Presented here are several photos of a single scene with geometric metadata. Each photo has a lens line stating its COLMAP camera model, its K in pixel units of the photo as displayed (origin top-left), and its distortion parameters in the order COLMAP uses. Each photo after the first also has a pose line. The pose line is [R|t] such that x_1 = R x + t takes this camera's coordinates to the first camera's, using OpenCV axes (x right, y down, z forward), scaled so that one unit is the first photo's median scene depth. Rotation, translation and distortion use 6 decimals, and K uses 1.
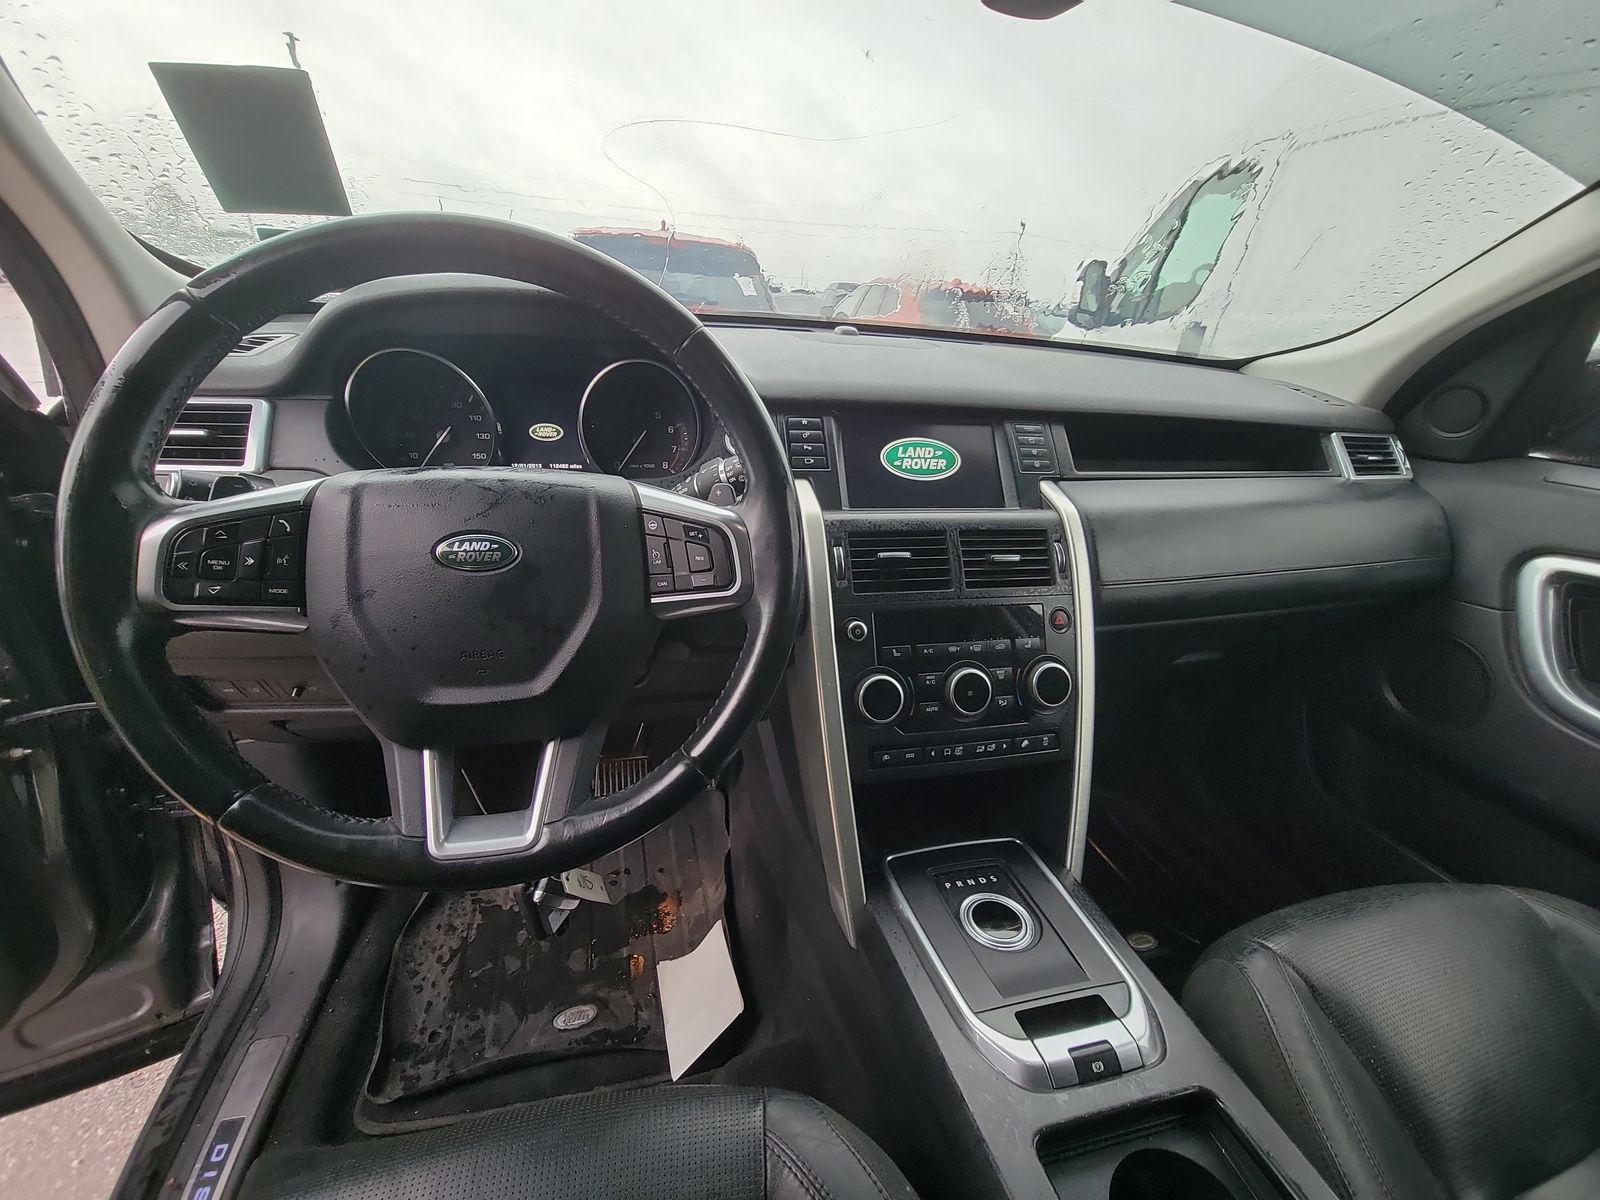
lens RADIAL K [[635.0, 0, 800.0], [0, 635.0, 600.0], [0, 0, 1]] dist [0.014581, -0.015076]
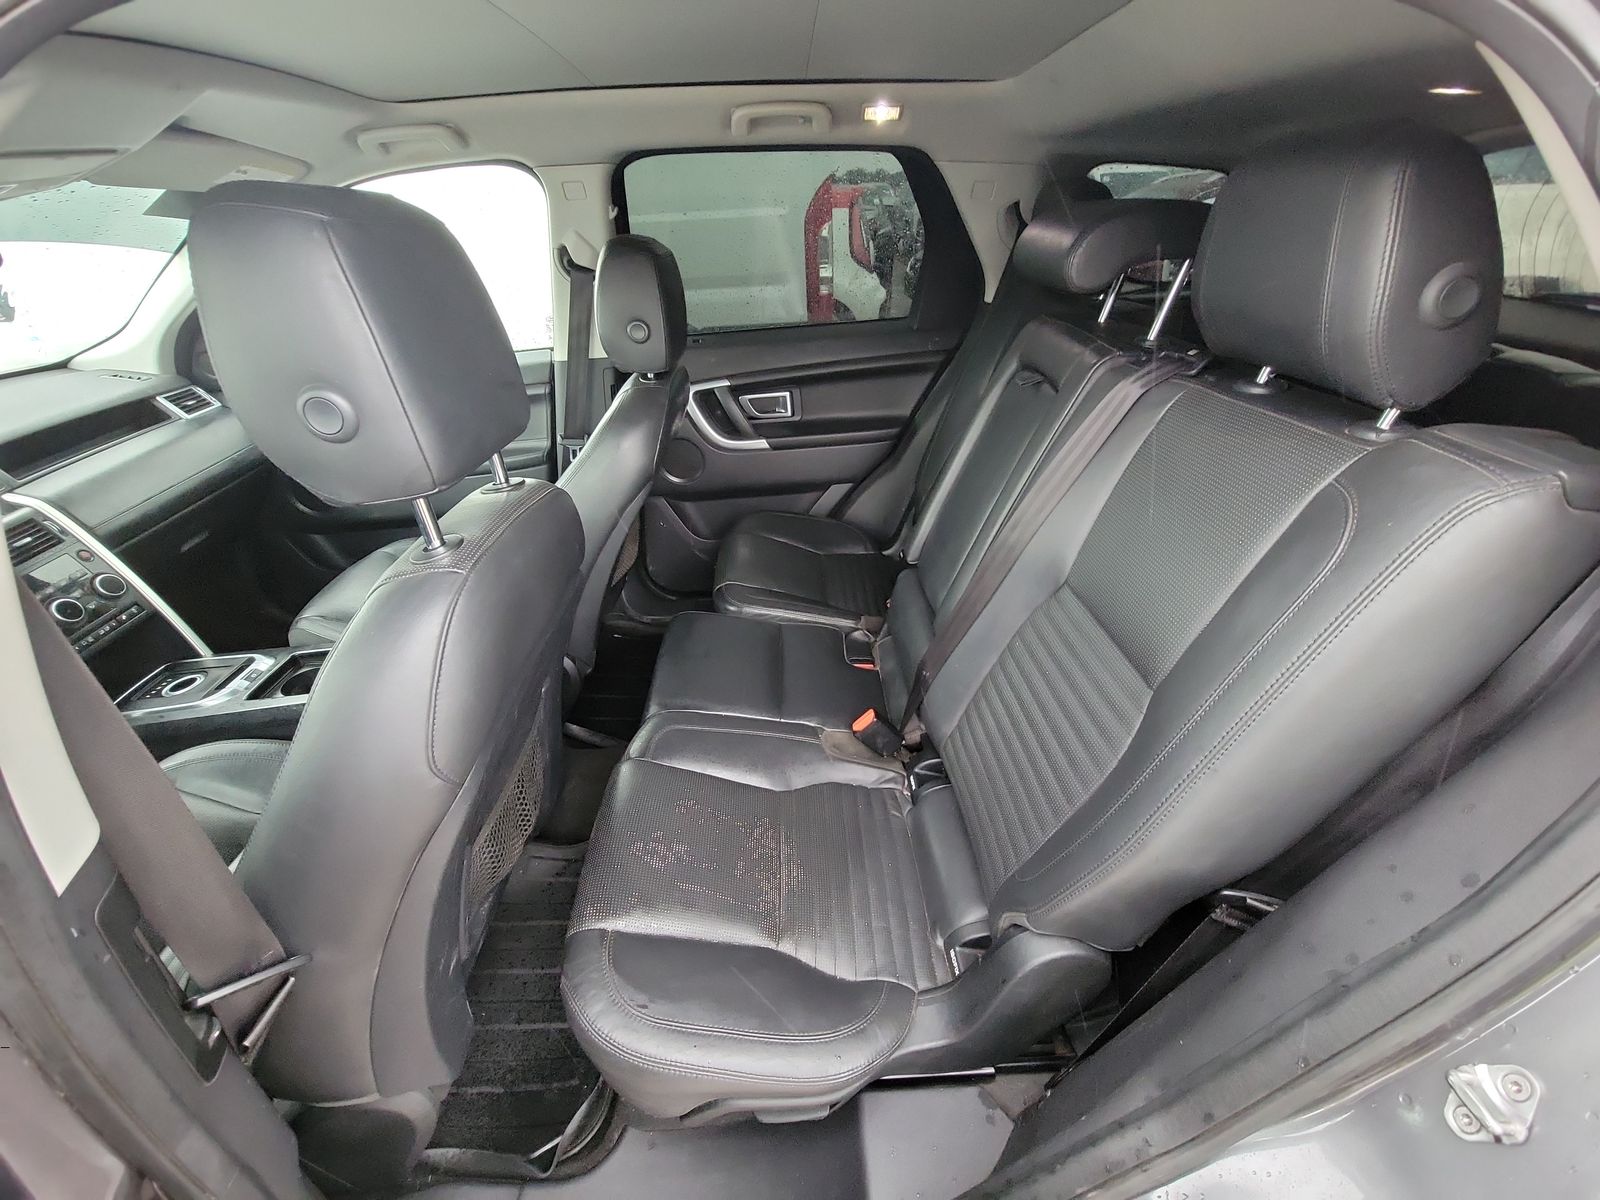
lens RADIAL K [[635.0, 0, 800.0], [0, 635.0, 600.0], [0, 0, 1]] dist [0.014581, -0.015076]
pose [[0.188067, -0.567212, 0.801811, -0.743938], [0.427286, 0.782324, 0.453206, 0.191371], [-0.884340, 0.257370, 0.389491, -1.514512]]
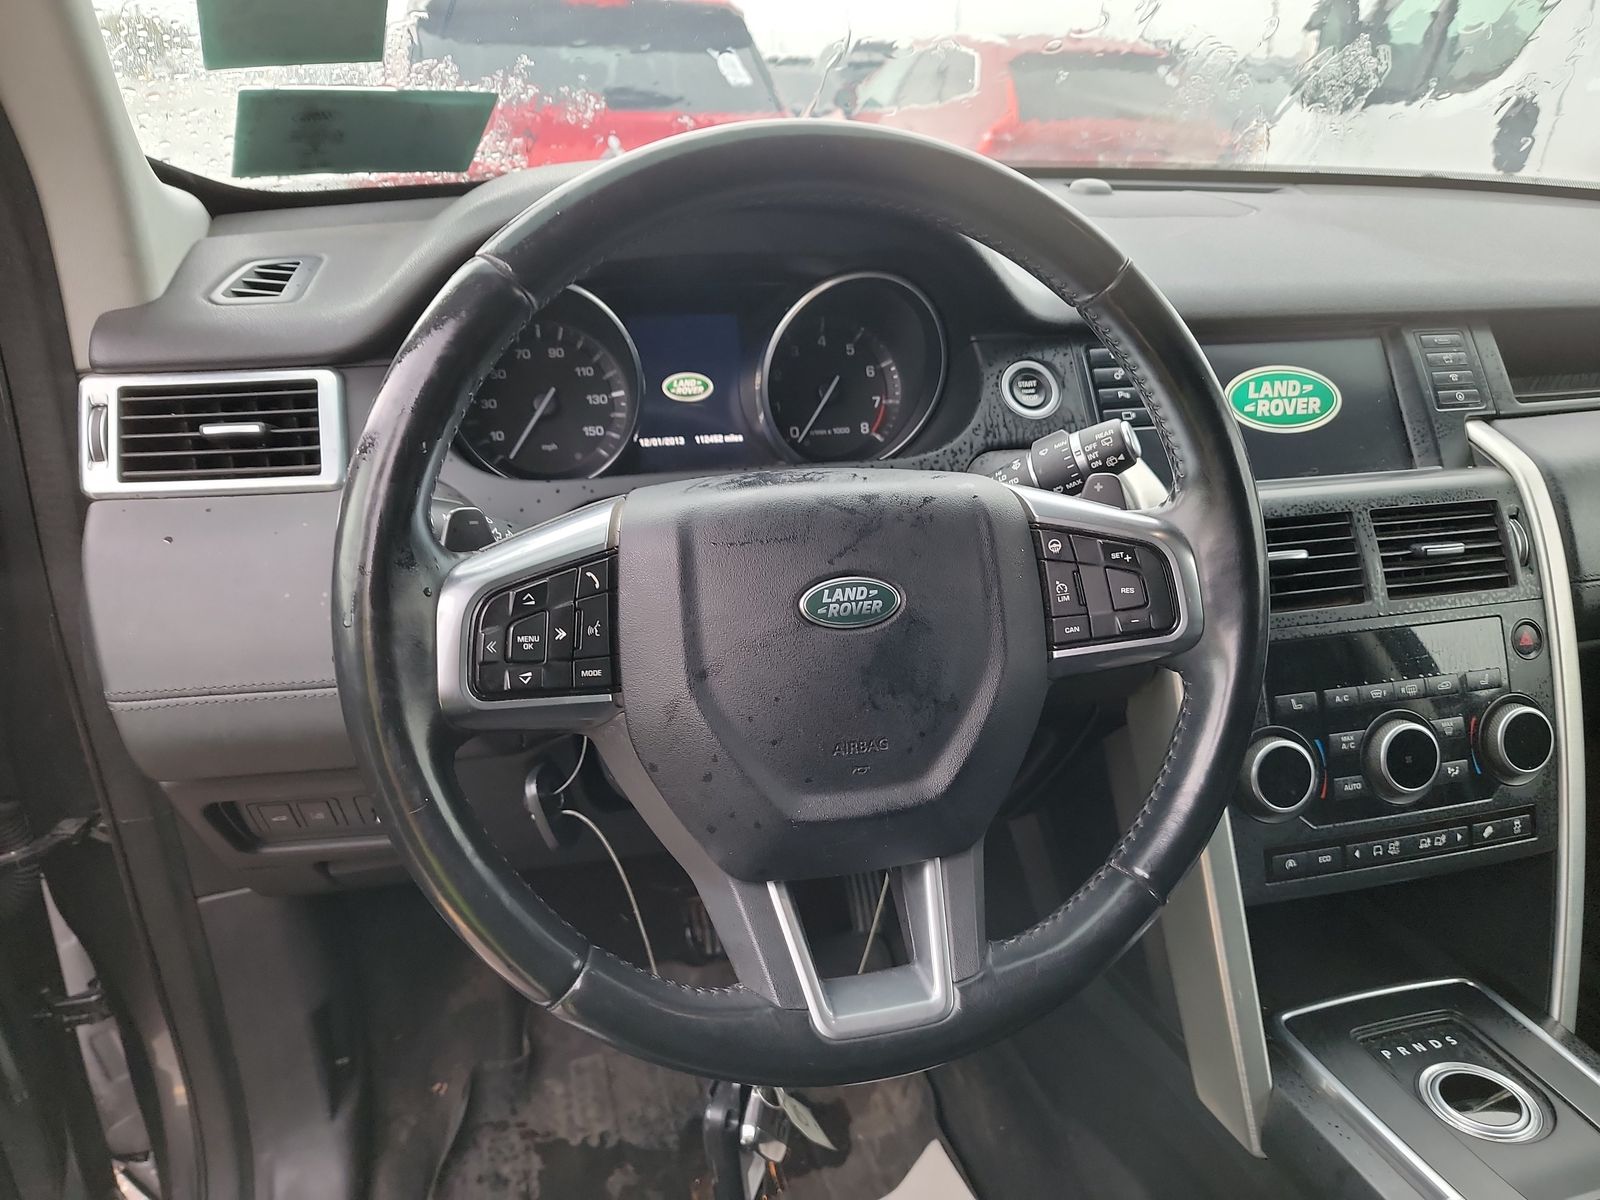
lens RADIAL K [[1117.5, 0, 800.4], [0, 1117.5, 616.4], [0, 0, 1]] dist [0.059385, -0.034266]
pose [[0.998426, -0.053723, 0.016082, -0.357662], [0.053493, 0.998464, 0.014392, -0.049134], [-0.016831, -0.013509, 0.999767, -0.151062]]
